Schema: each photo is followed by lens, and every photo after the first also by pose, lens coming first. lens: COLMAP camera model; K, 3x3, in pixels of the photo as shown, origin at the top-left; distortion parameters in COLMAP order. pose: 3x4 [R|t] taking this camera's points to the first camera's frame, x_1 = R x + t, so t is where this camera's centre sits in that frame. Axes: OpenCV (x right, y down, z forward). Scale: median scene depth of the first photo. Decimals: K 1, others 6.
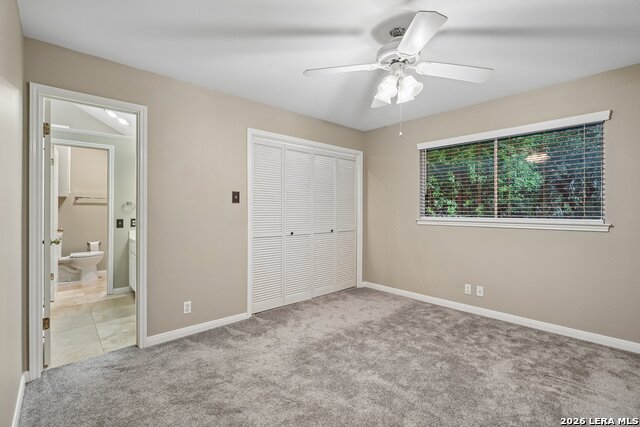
lens RADIAL K [[291.6, 0, 321.7], [0, 291.6, 207.8], [0, 0, 1]] dist [-0.009266, 0.000304]
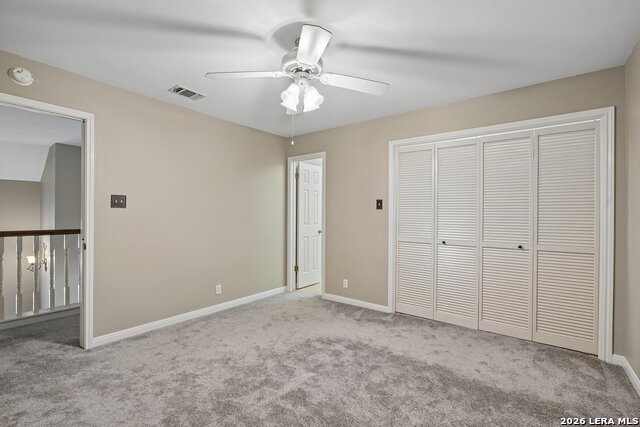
lens RADIAL K [[289.4, 0, 320.0], [0, 289.4, 213.5], [0, 0, 1]] dist [-0.009444, 0.000383]
pose [[0.177090, 0.000077, -0.984195, 0.799186], [0.001567, 0.999999, 0.000360, -0.001157], [0.984193, -0.001606, 0.177089, 0.550068]]
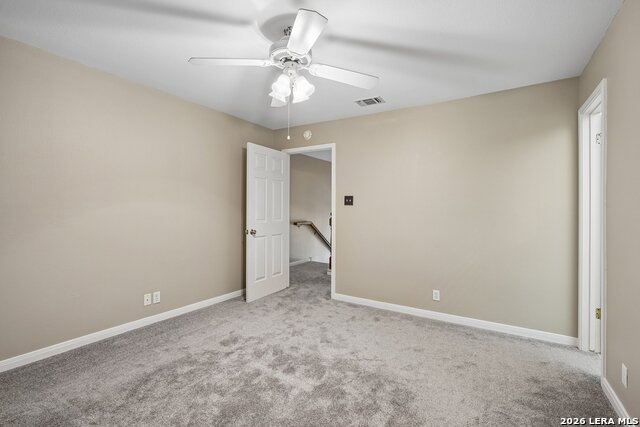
lens RADIAL K [[291.6, 0, 321.7], [0, 291.6, 207.8], [0, 0, 1]] dist [-0.009266, 0.000304]
pose [[-0.964322, -0.009112, -0.264576, 0.262659], [-0.006264, 0.999913, -0.011607, 0.006446], [0.264659, -0.009536, -0.964295, 1.242121]]
